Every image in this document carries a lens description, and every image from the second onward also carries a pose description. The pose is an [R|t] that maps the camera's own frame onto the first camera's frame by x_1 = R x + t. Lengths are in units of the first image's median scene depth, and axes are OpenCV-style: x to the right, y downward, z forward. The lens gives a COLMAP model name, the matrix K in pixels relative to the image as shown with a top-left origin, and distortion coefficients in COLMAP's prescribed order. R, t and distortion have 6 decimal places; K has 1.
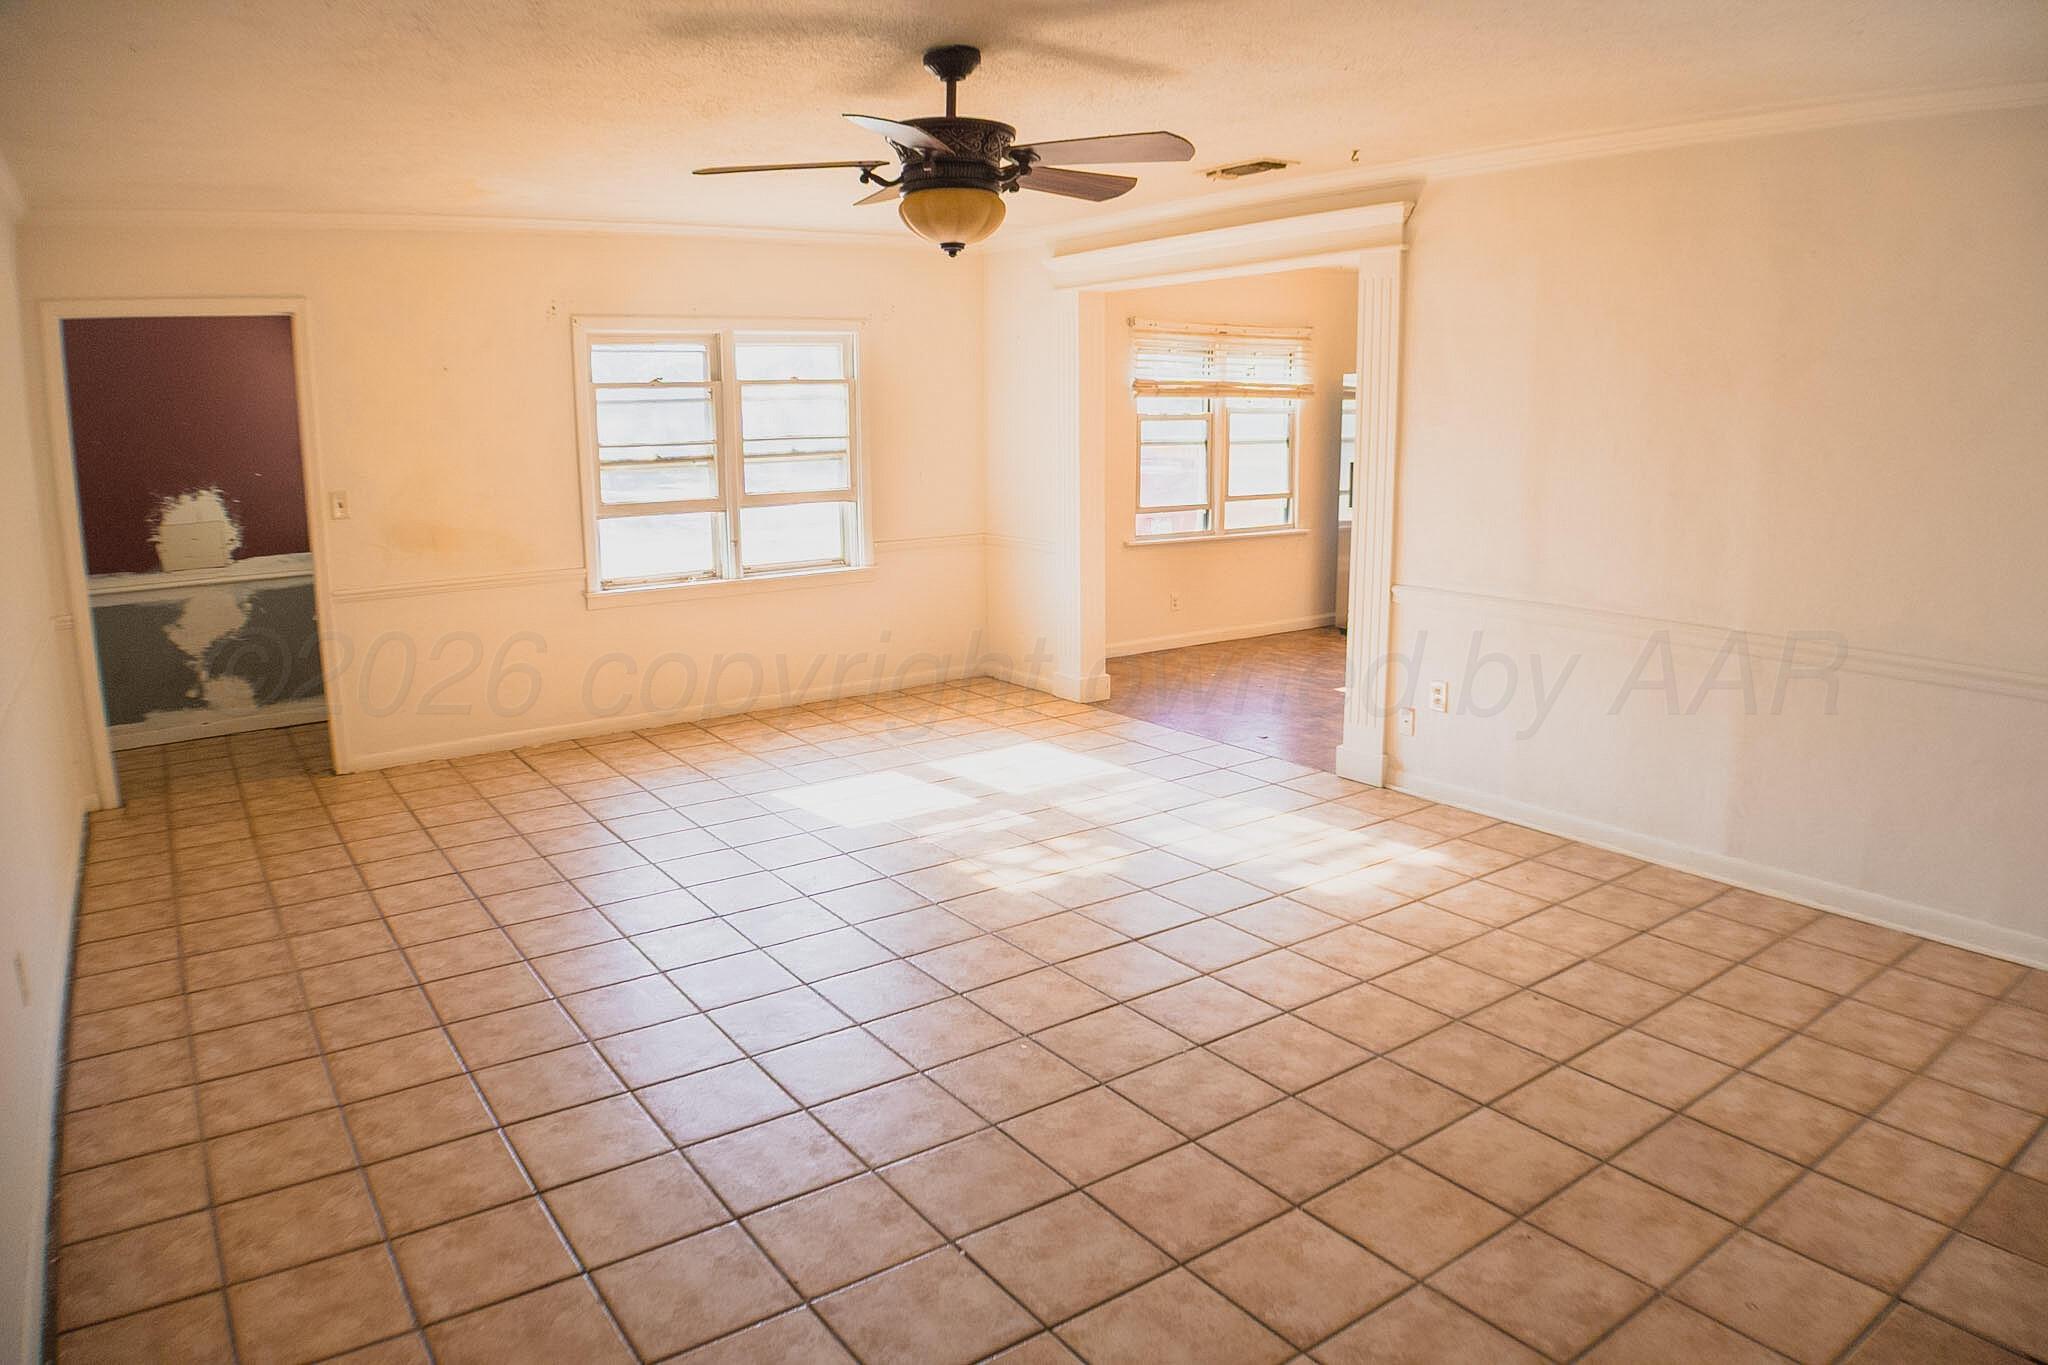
lens RADIAL K [[1348.0, 0, 1051.0], [0, 1348.0, 678.5], [0, 0, 1]] dist [-0.158080, 0.022584]
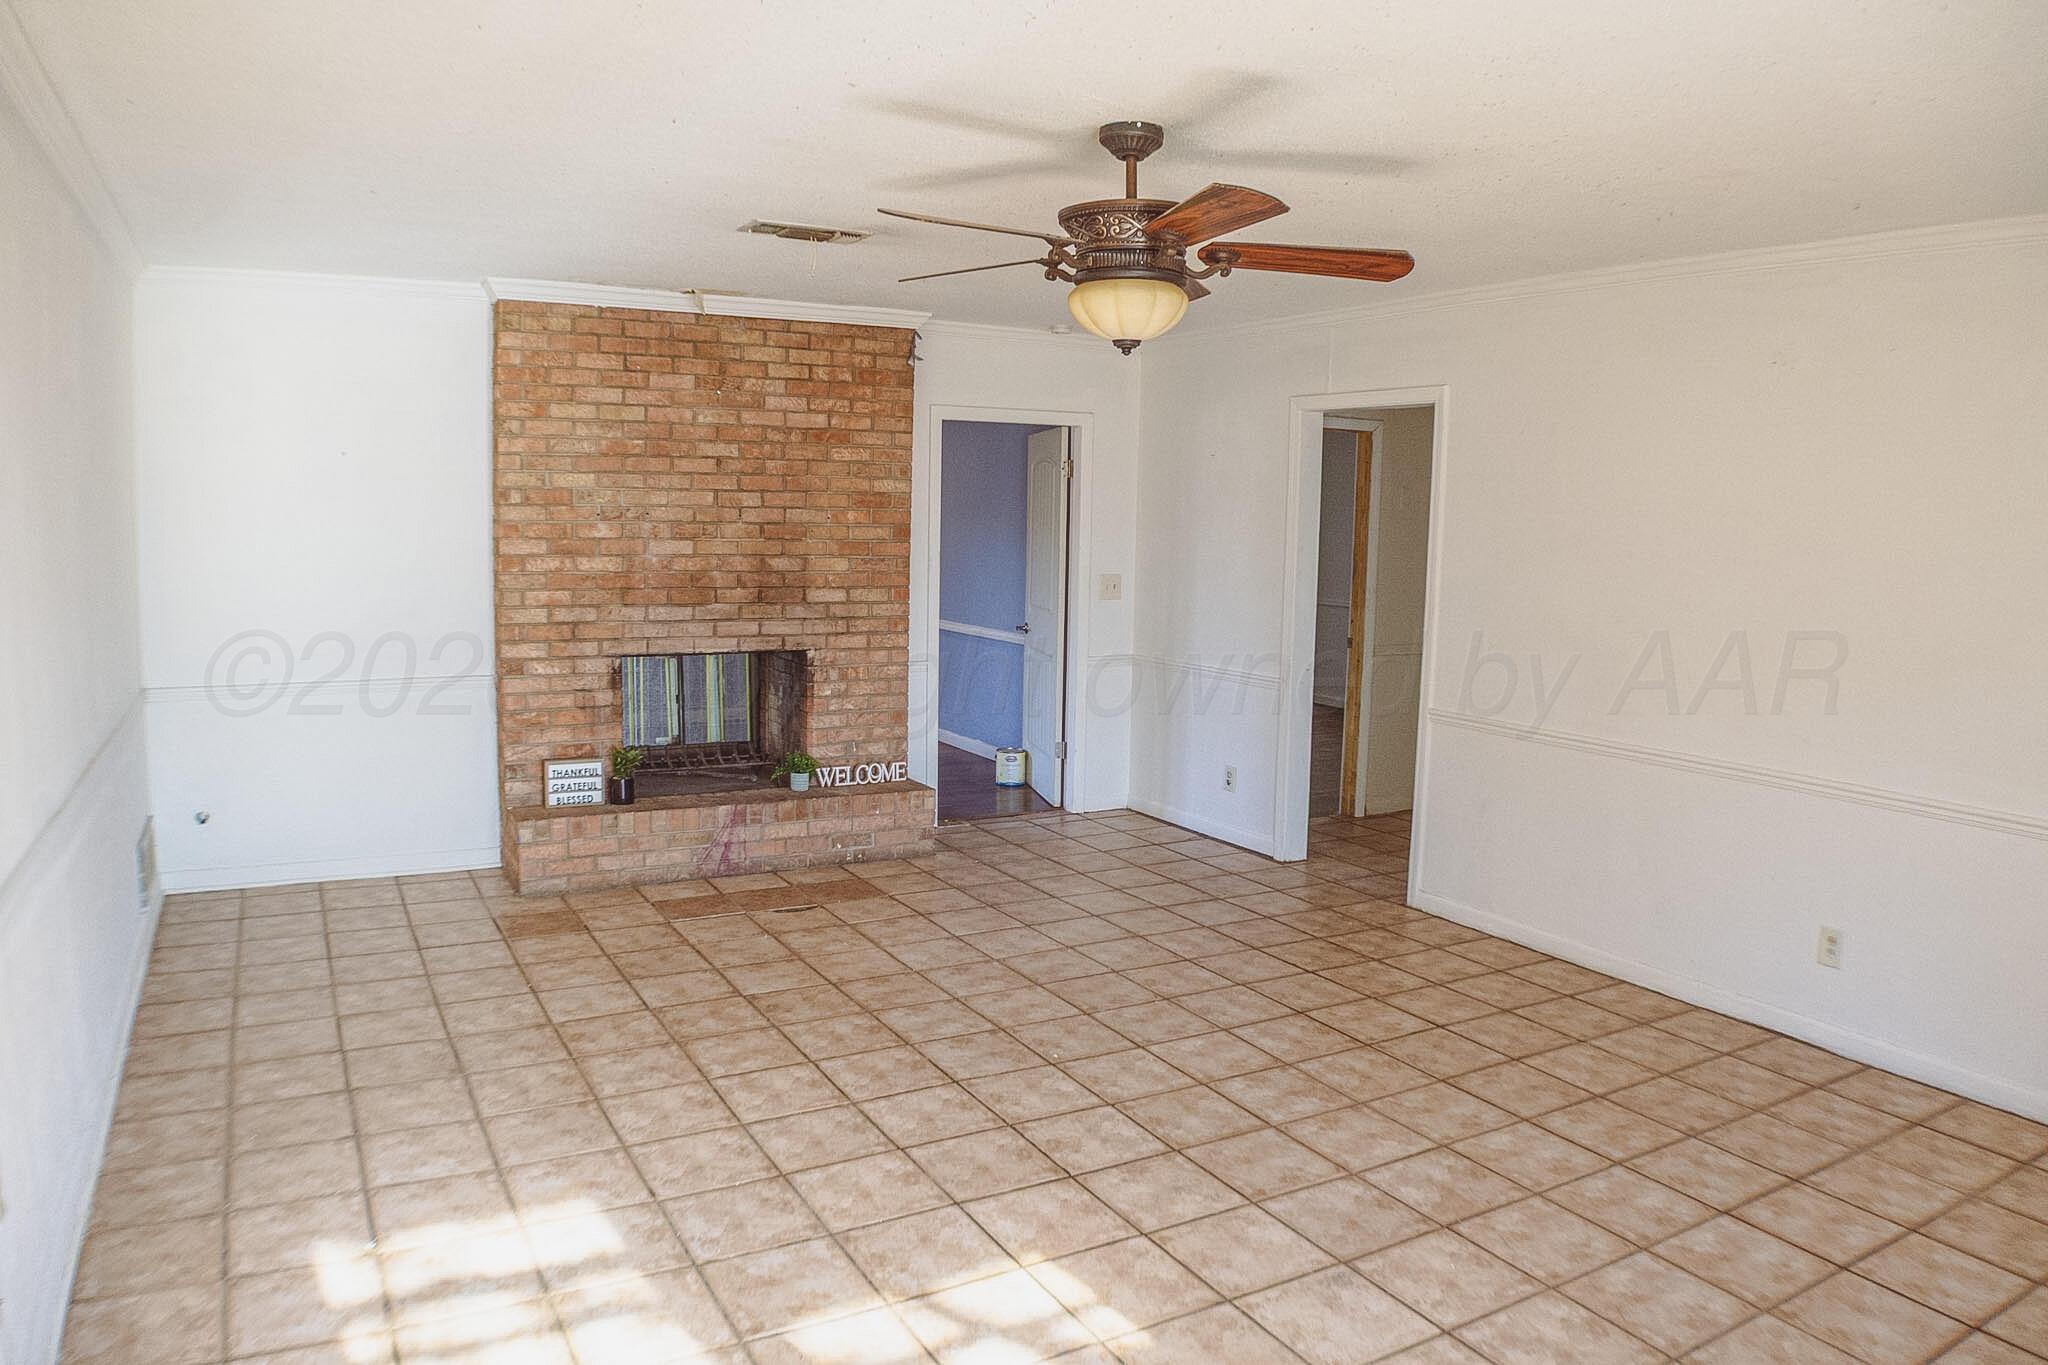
lens RADIAL K [[1372.2, 0, 1020.4], [0, 1372.2, 709.9], [0, 0, 1]] dist [-0.144548, 0.030615]
pose [[-0.991459, -0.025949, 0.127810, -0.106229], [0.018343, 0.942517, 0.333654, -0.324361], [-0.129121, 0.333148, -0.933991, 1.590932]]
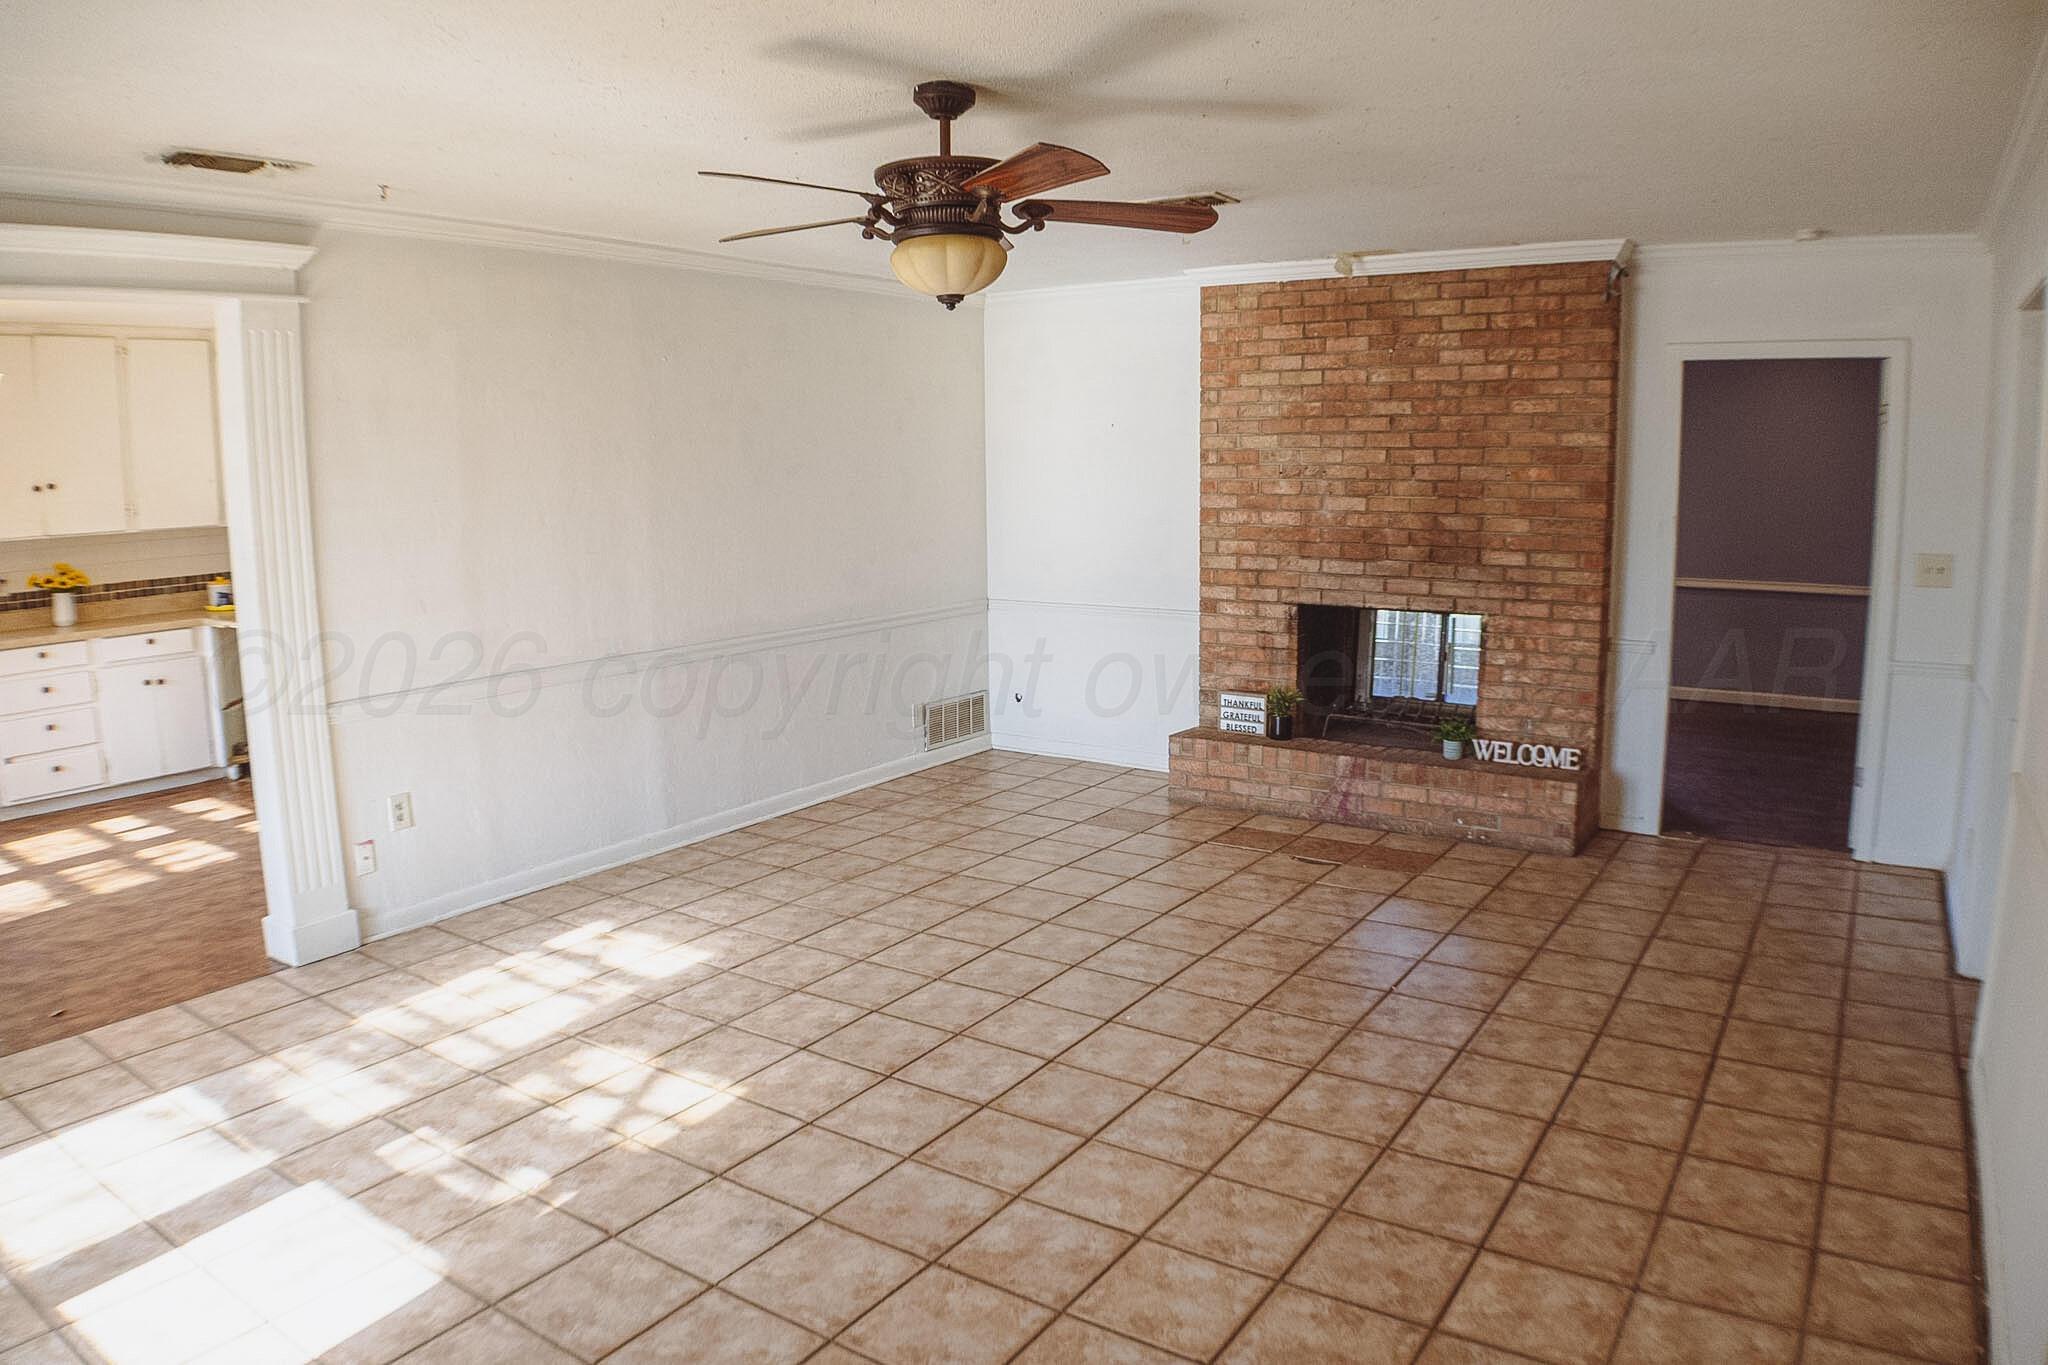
lens RADIAL K [[1325.8, 0, 1022.2], [0, 1325.8, 703.5], [0, 0, 1]] dist [-0.148975, 0.023600]
pose [[-0.347310, -0.147319, 0.926106, -0.791409], [0.202962, 0.952365, 0.227612, -0.207254], [-0.915523, 0.267017, -0.300866, 1.066705]]
